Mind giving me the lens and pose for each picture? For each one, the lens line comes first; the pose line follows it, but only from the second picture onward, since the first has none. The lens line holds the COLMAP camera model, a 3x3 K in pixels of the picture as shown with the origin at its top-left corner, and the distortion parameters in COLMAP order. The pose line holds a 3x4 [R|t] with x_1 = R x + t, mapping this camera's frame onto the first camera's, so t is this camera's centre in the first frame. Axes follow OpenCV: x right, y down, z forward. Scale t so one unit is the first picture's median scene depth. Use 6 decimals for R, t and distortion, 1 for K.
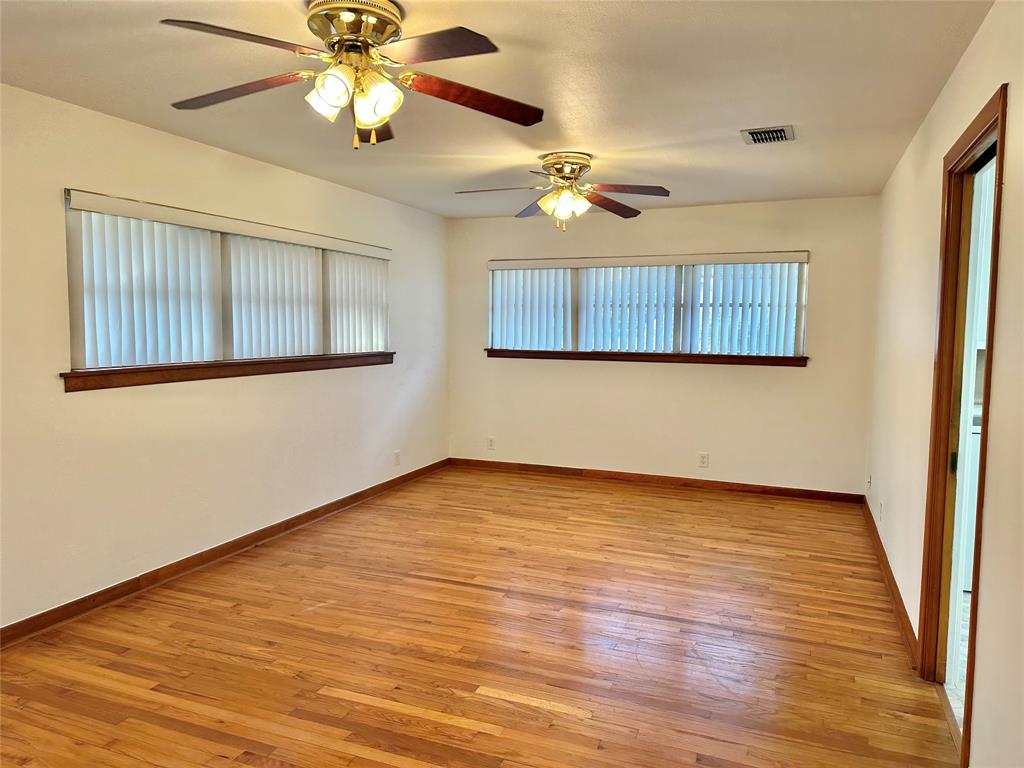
lens RADIAL K [[715.3, 0, 513.8], [0, 715.3, 392.5], [0, 0, 1]] dist [0.039683, -0.054079]
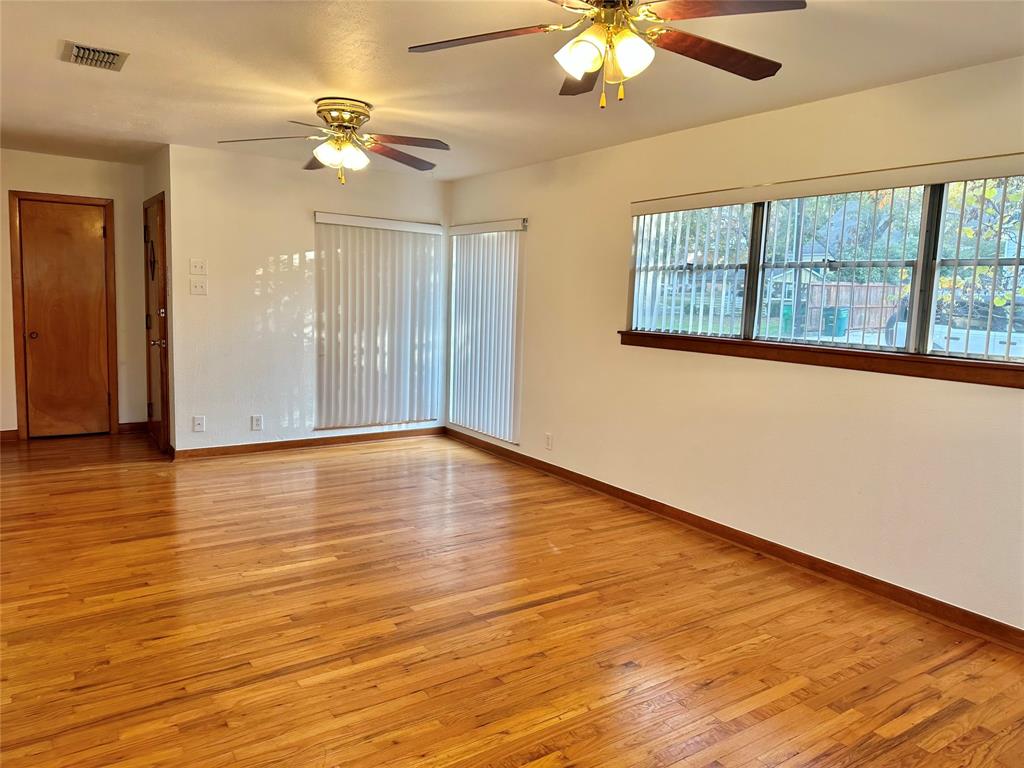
lens RADIAL K [[715.3, 0, 521.4], [0, 715.3, 381.7], [0, 0, 1]] dist [0.039683, -0.054079]
pose [[-0.553029, 0.075245, -0.829757, 0.490794], [-0.119625, 0.978423, 0.168457, -0.100815], [0.824529, 0.192421, -0.532096, 1.127566]]
